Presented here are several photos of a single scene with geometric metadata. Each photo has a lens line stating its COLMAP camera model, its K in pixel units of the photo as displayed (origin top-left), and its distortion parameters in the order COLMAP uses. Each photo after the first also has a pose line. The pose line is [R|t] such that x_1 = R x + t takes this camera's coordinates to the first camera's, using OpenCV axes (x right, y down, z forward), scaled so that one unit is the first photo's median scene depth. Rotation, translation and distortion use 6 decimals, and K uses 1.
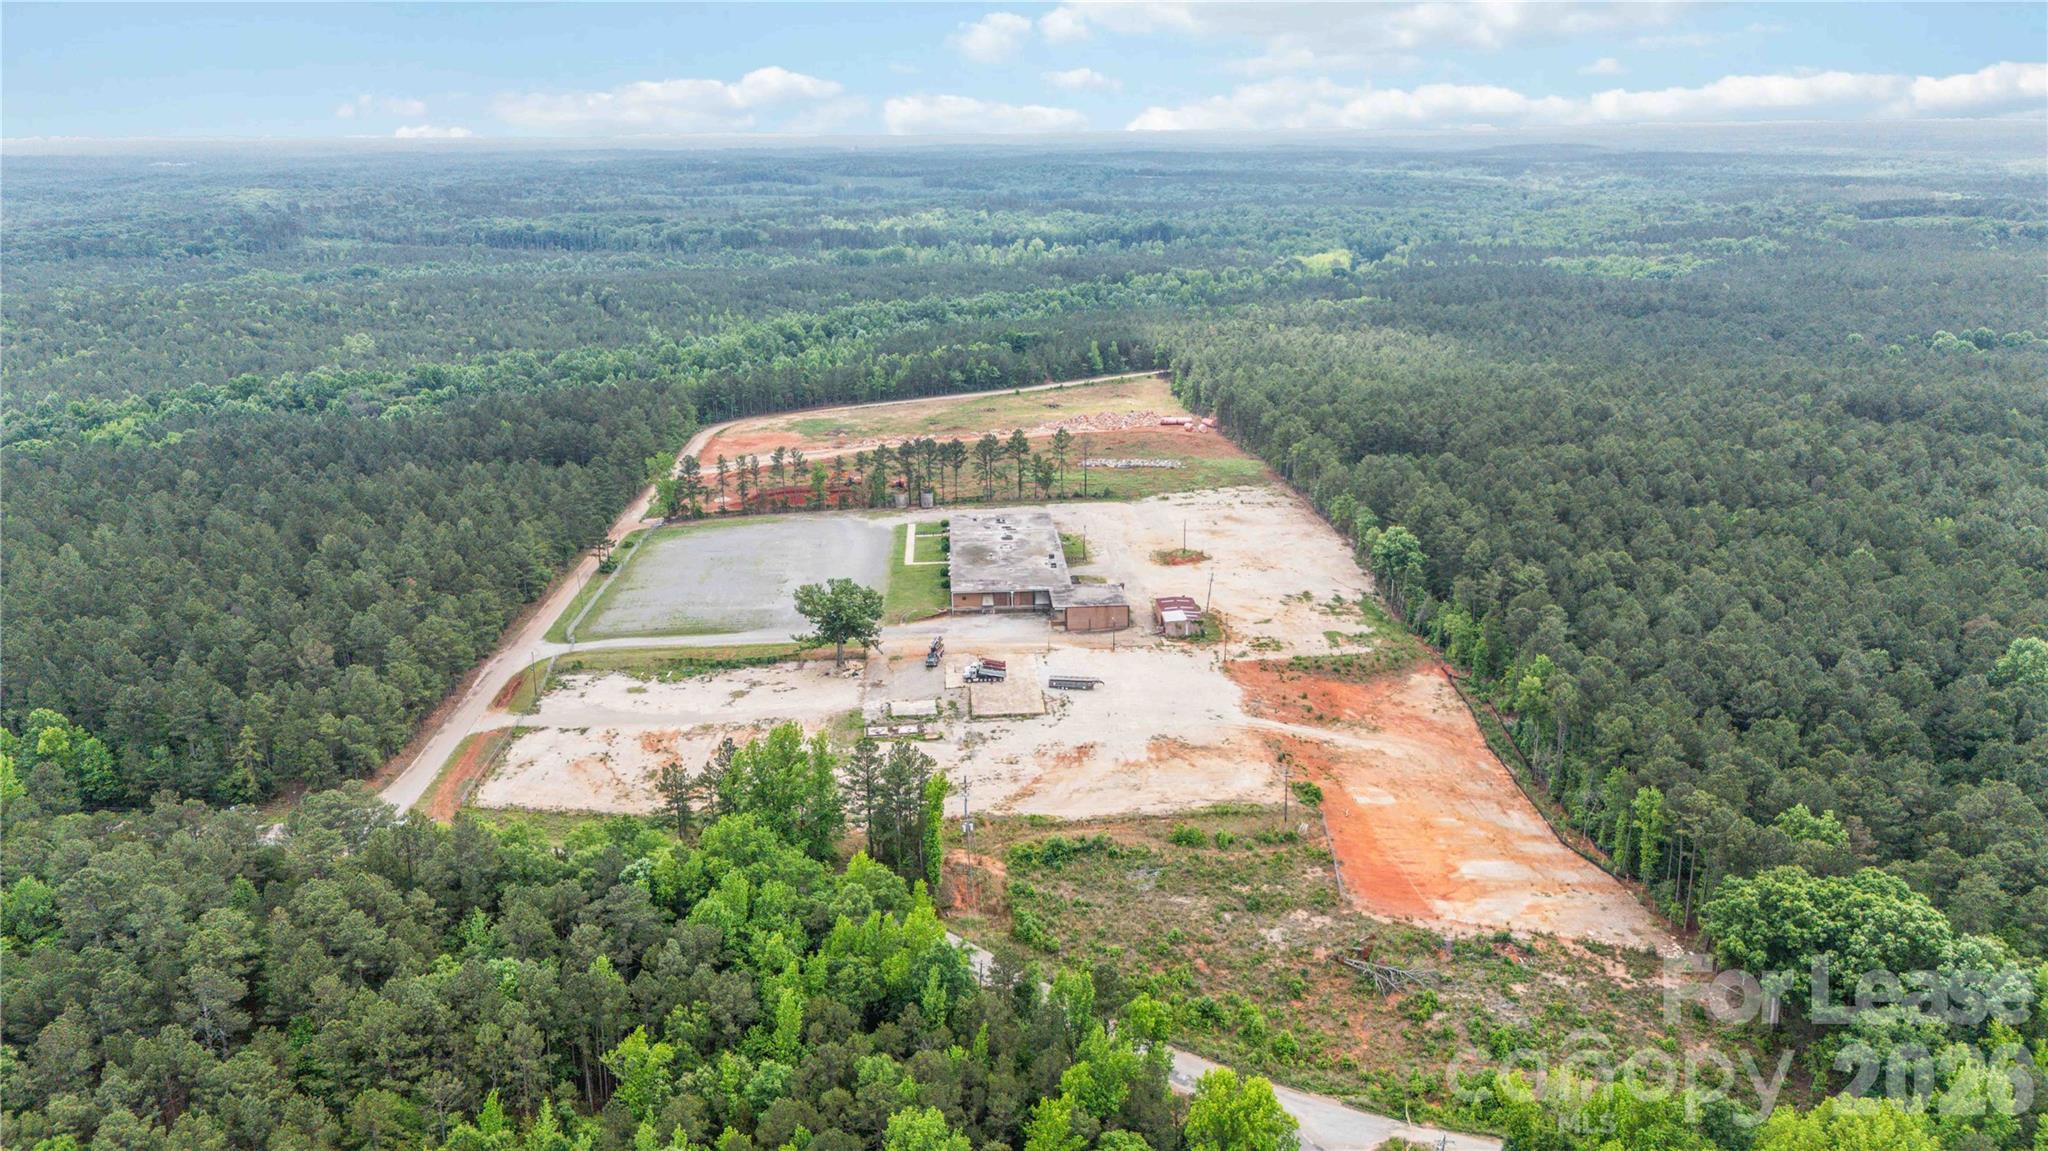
lens RADIAL K [[1504.2, 0, 1024.0], [0, 1504.2, 575.5], [0, 0, 1]] dist [0.077899, -0.069631]
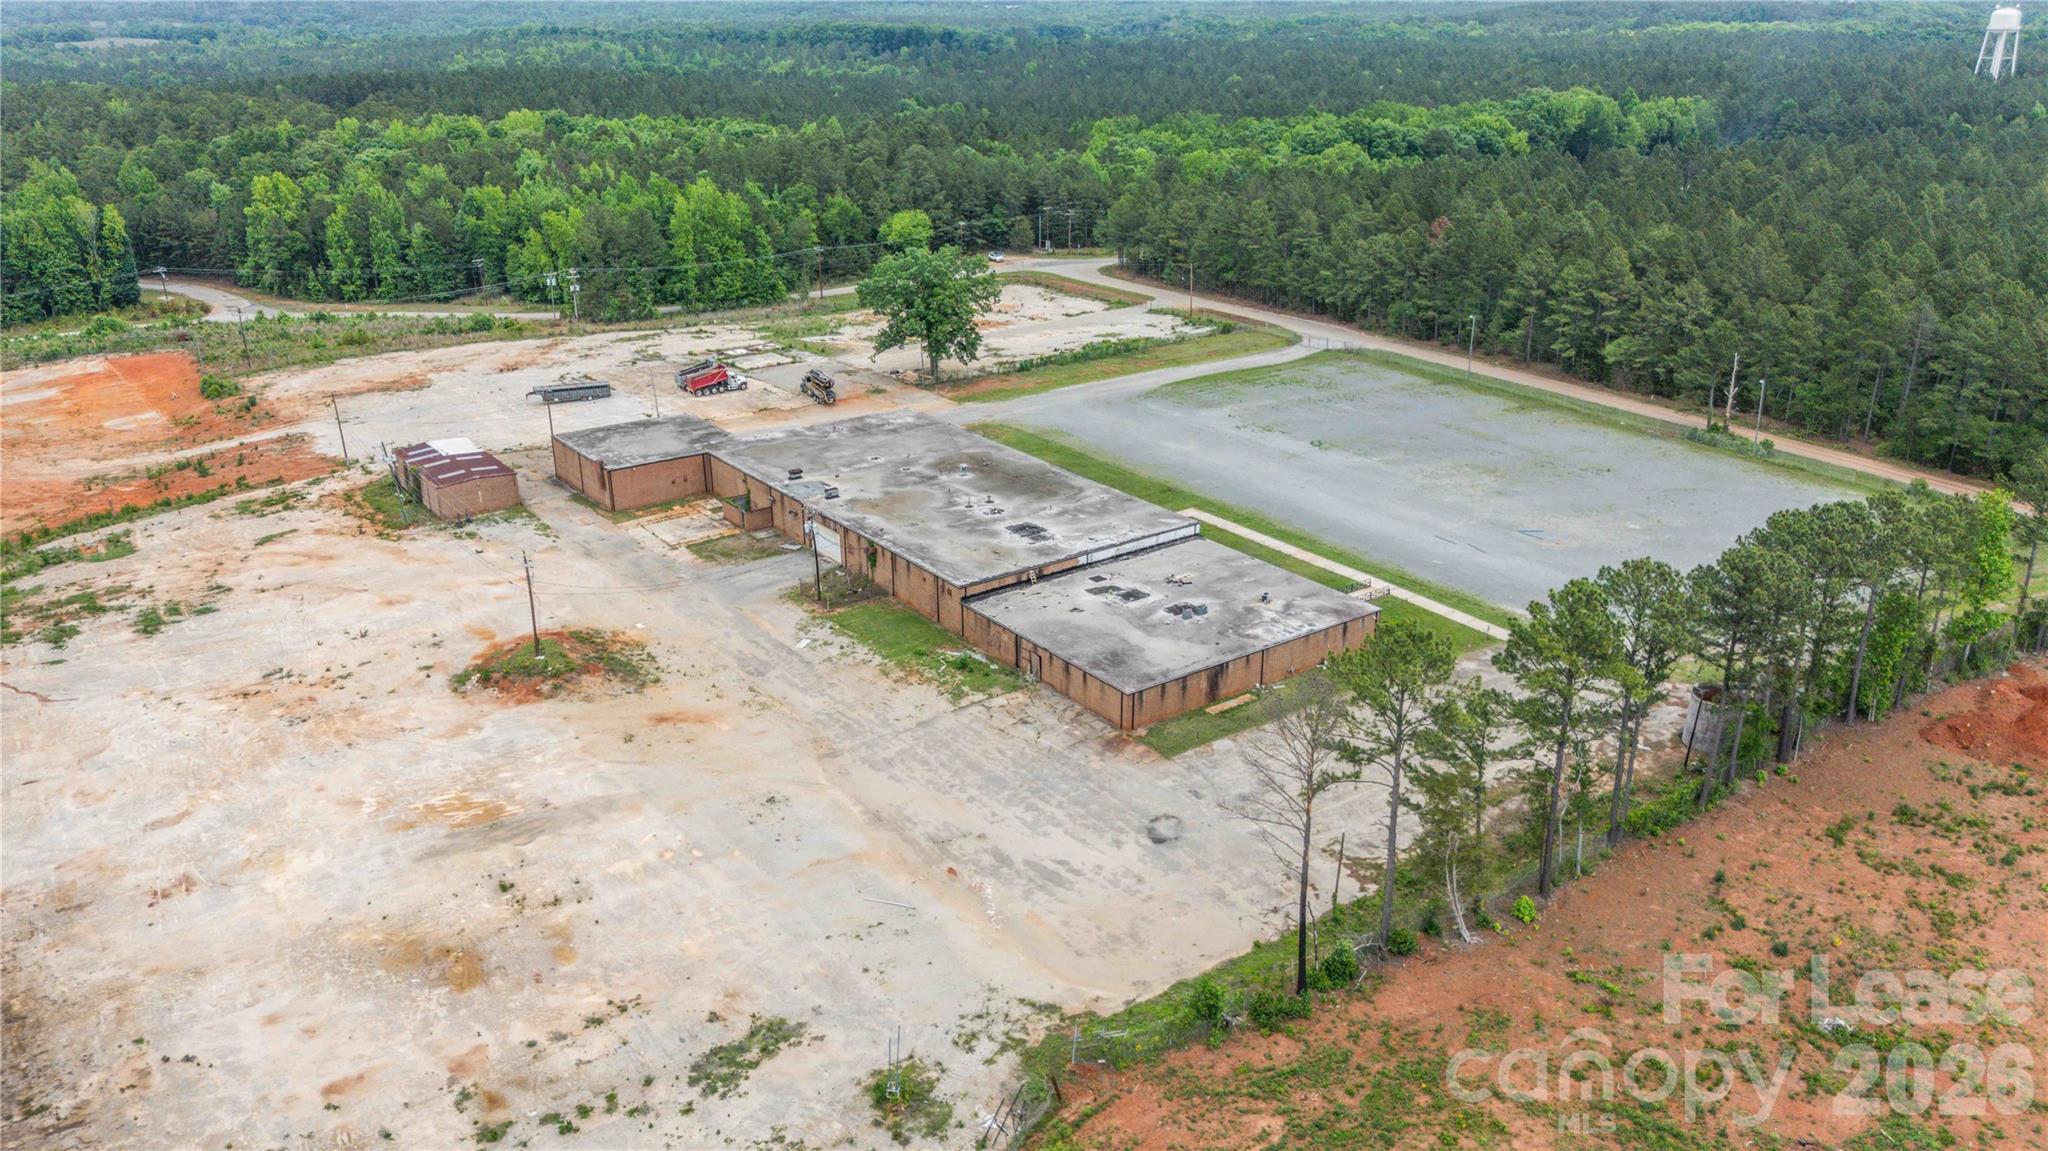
lens RADIAL K [[1536.2, 0, 1024.0], [0, 1536.2, 575.5], [0, 0, 1]] dist [0.092811, -0.079955]
pose [[-0.838921, 0.217830, -0.498759, 0.167591], [-0.137006, 0.802376, 0.580880, -0.218453], [0.526726, 0.555646, -0.643286, 1.159066]]
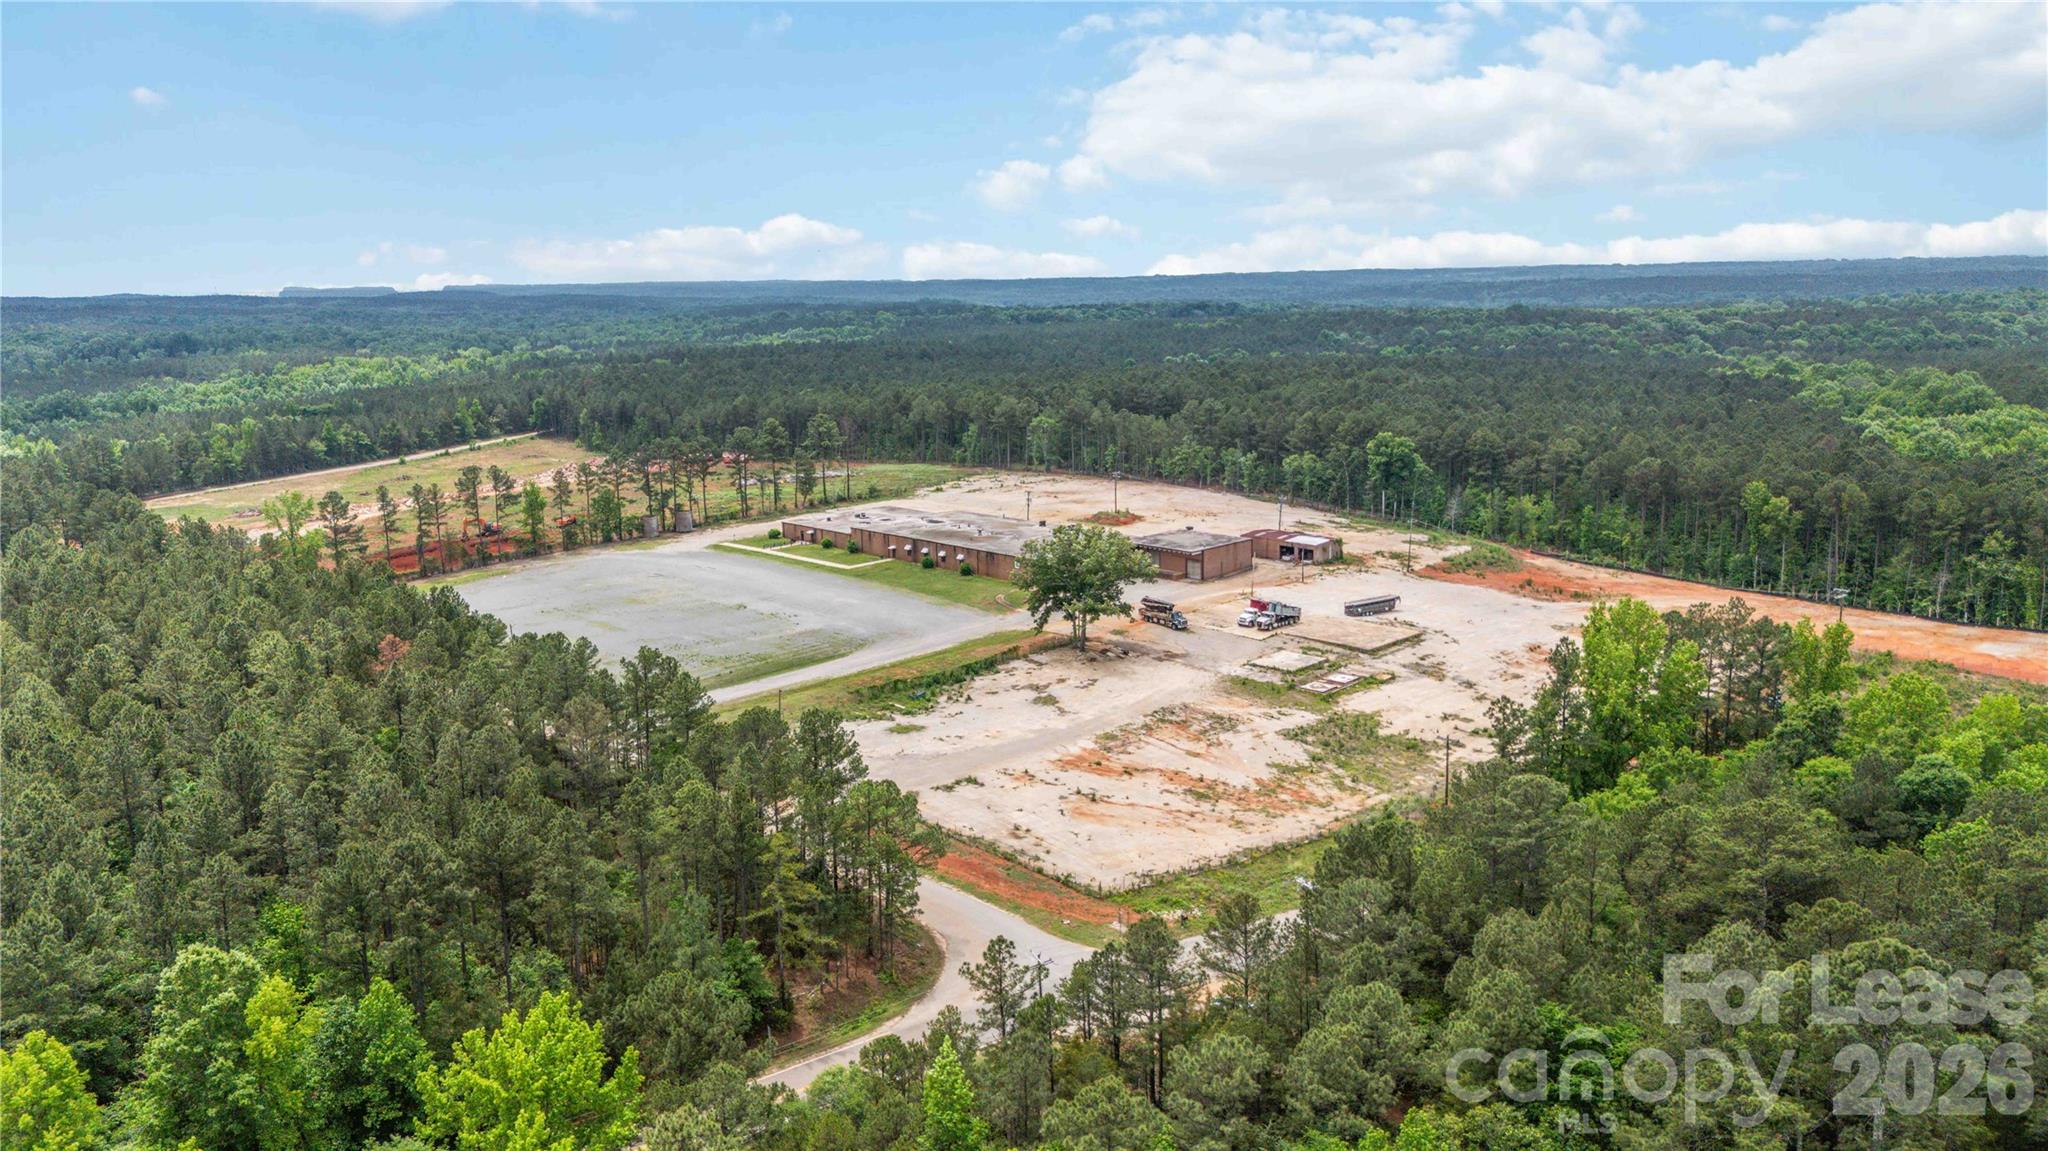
lens RADIAL K [[1504.2, 0, 1024.0], [0, 1504.2, 575.5], [0, 0, 1]] dist [0.077899, -0.069631]
pose [[0.750272, -0.131675, 0.647884, -0.441536], [0.197918, 0.979757, -0.030072, 0.031560], [-0.630809, 0.150790, 0.761145, 0.365707]]
